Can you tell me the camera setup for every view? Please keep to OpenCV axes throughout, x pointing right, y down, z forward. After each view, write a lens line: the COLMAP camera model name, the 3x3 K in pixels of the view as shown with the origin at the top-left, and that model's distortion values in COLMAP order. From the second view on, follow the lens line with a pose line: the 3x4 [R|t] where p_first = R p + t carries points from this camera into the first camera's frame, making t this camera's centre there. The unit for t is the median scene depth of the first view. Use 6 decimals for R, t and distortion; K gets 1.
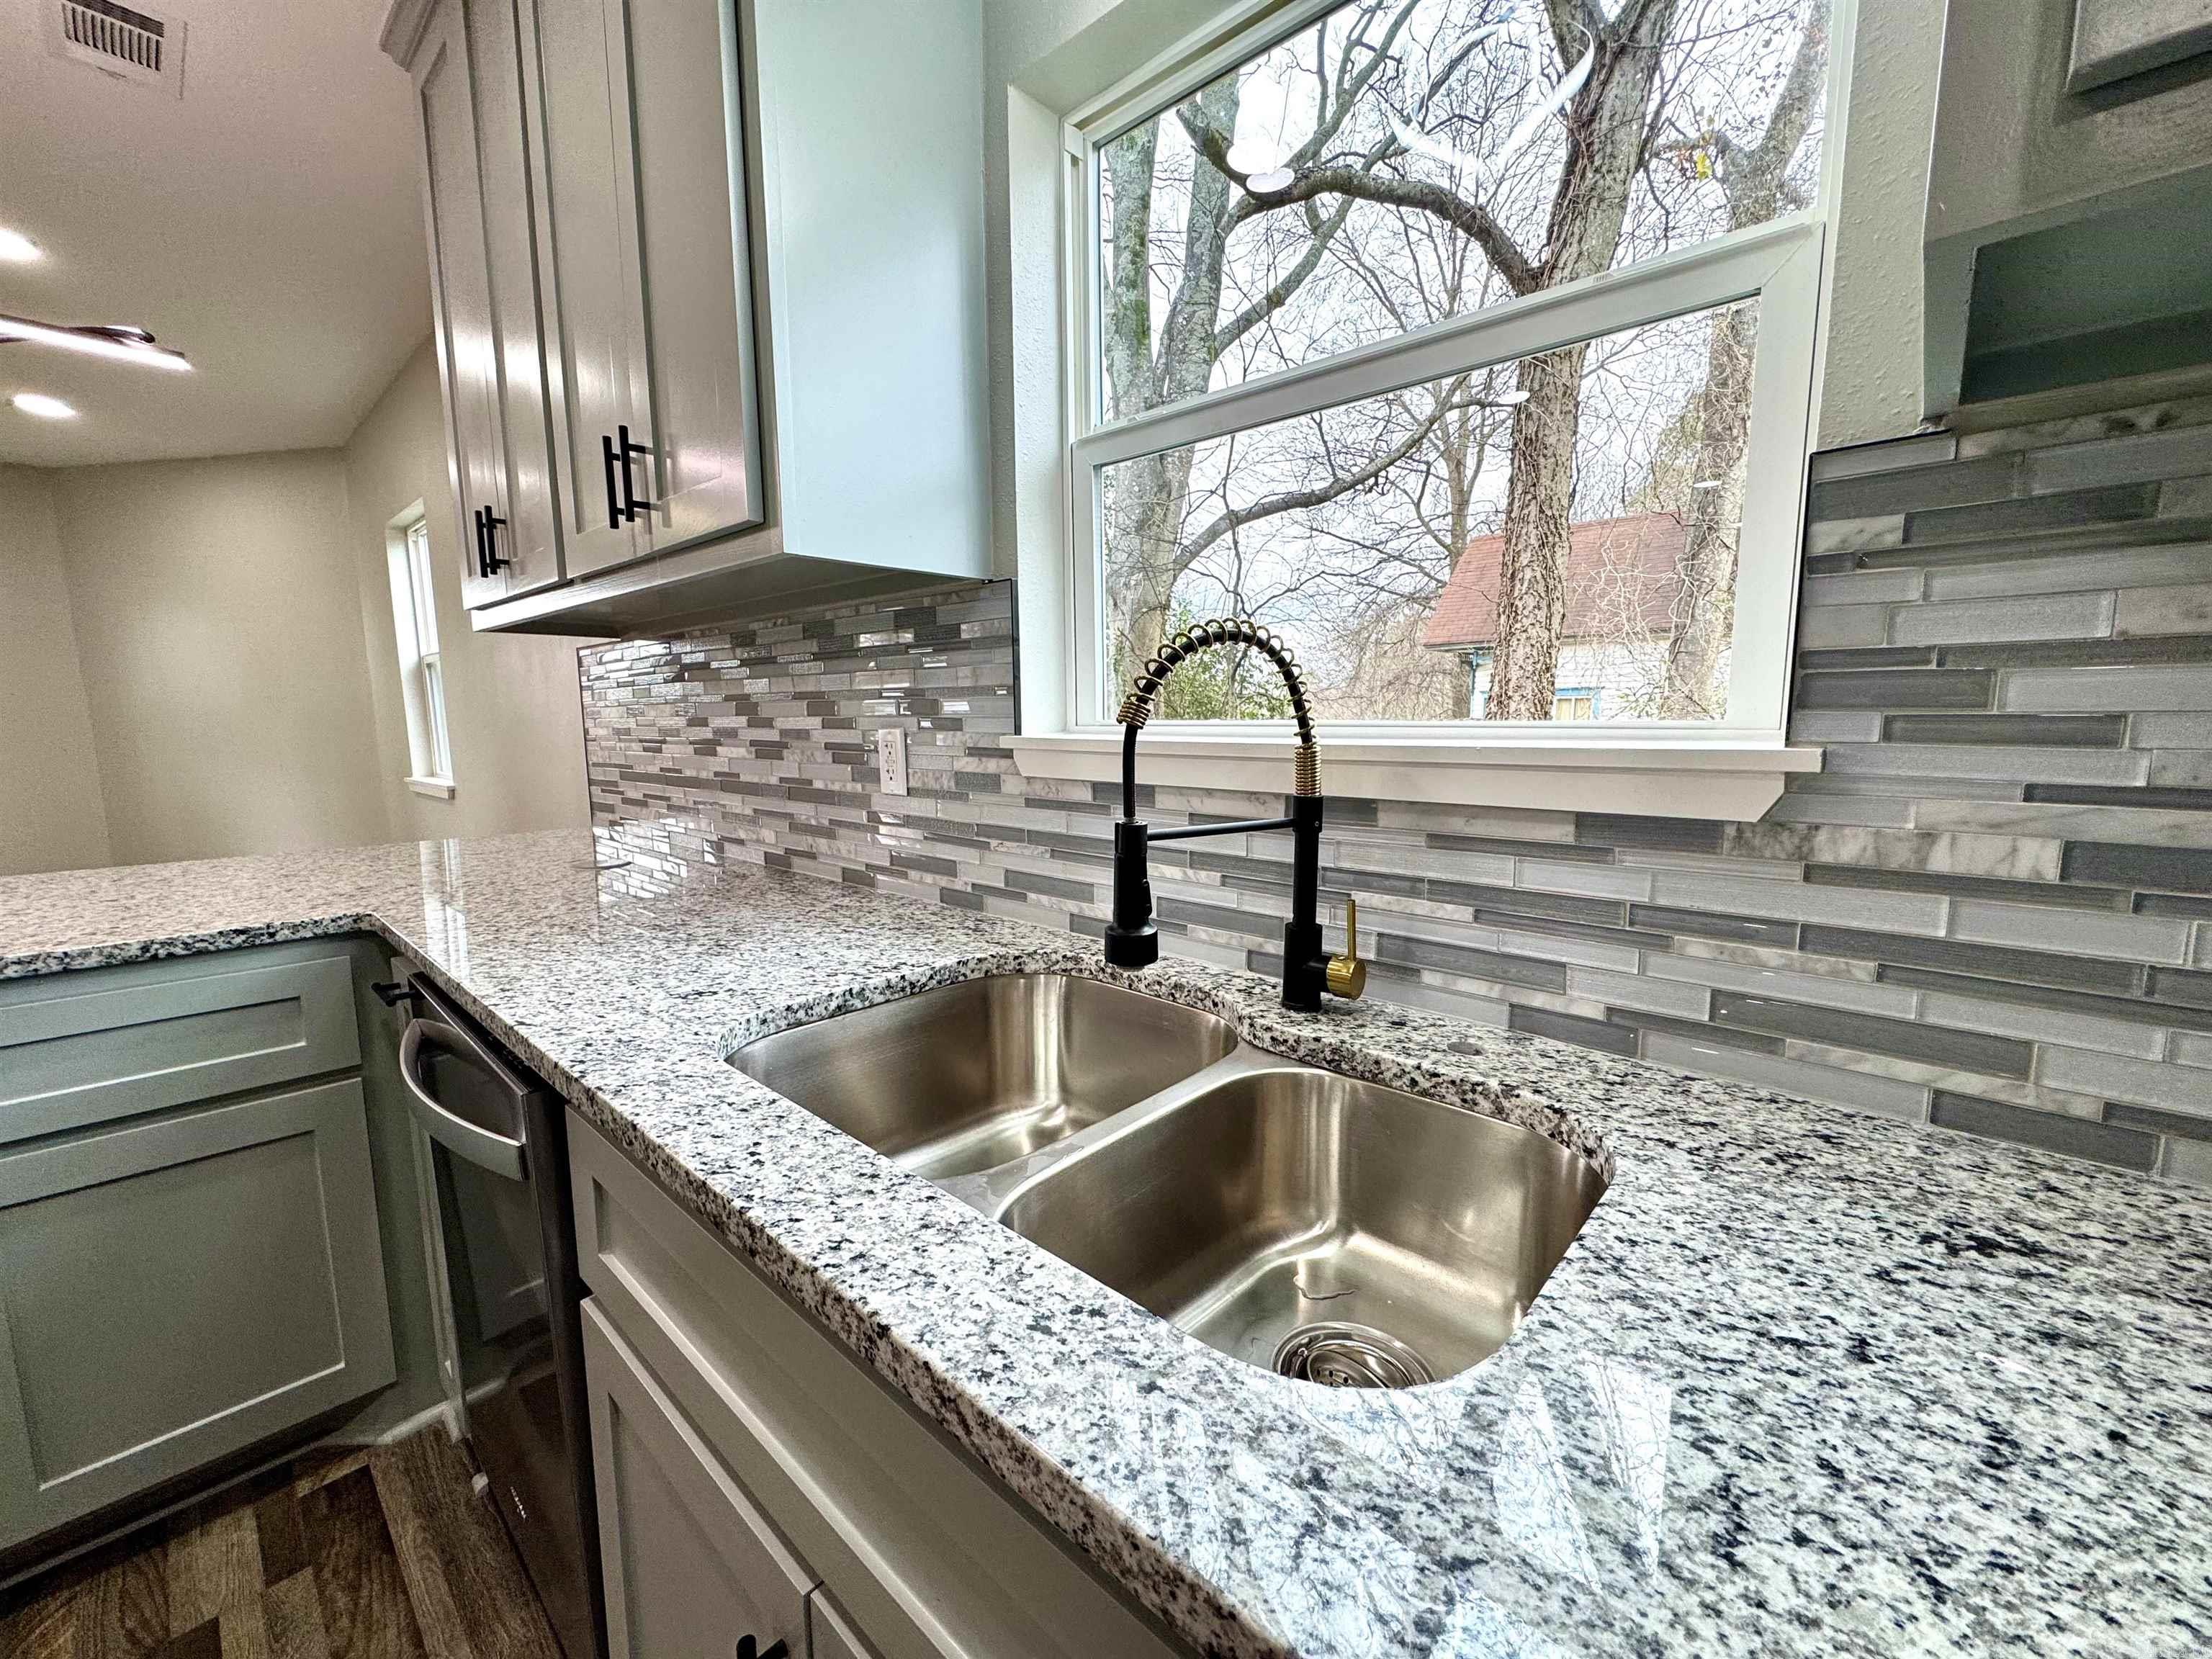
lens RADIAL K [[883.8, 0, 1106.0], [0, 883.8, 829.5], [0, 0, 1]] dist [-0.000959, 0.000087]
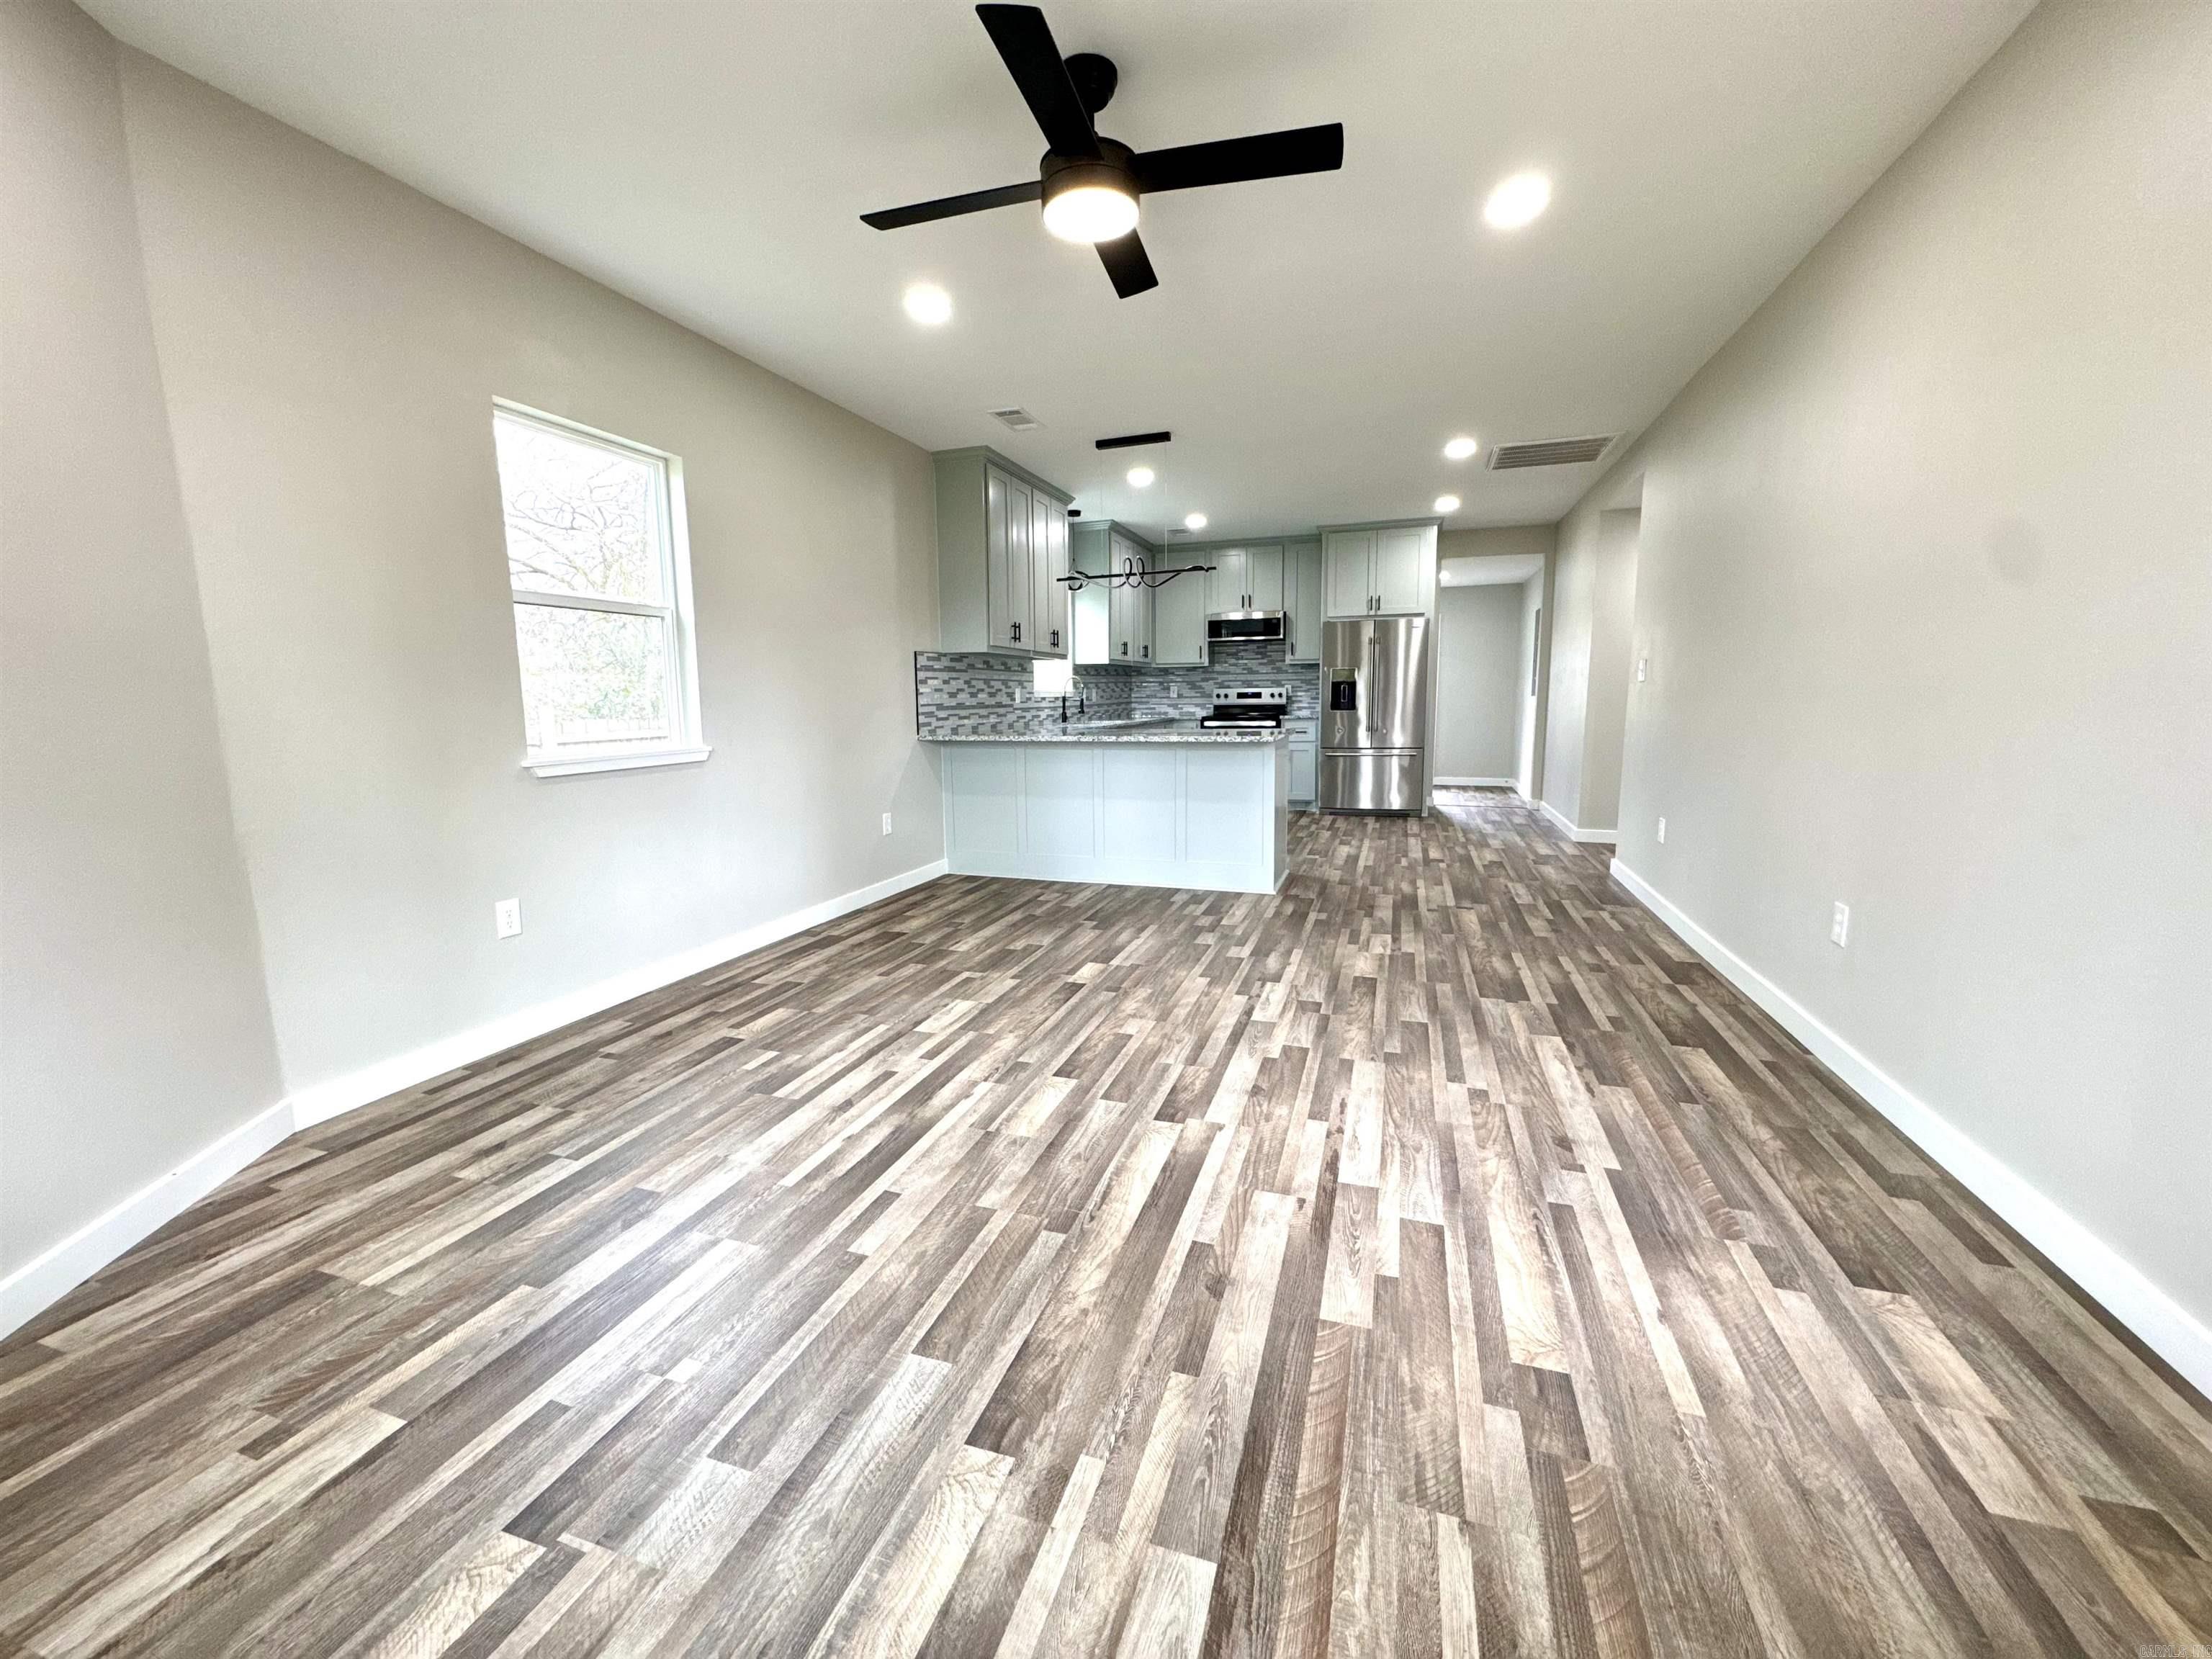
lens RADIAL K [[892.1, 0, 1103.3], [0, 892.1, 812.2], [0, 0, 1]] dist [-0.000076, -0.004447]
pose [[-0.403454, -0.115488, 0.907683, -4.797599], [0.121545, 0.976447, 0.178263, -0.264440], [-0.906891, 0.182245, -0.379914, 2.531246]]
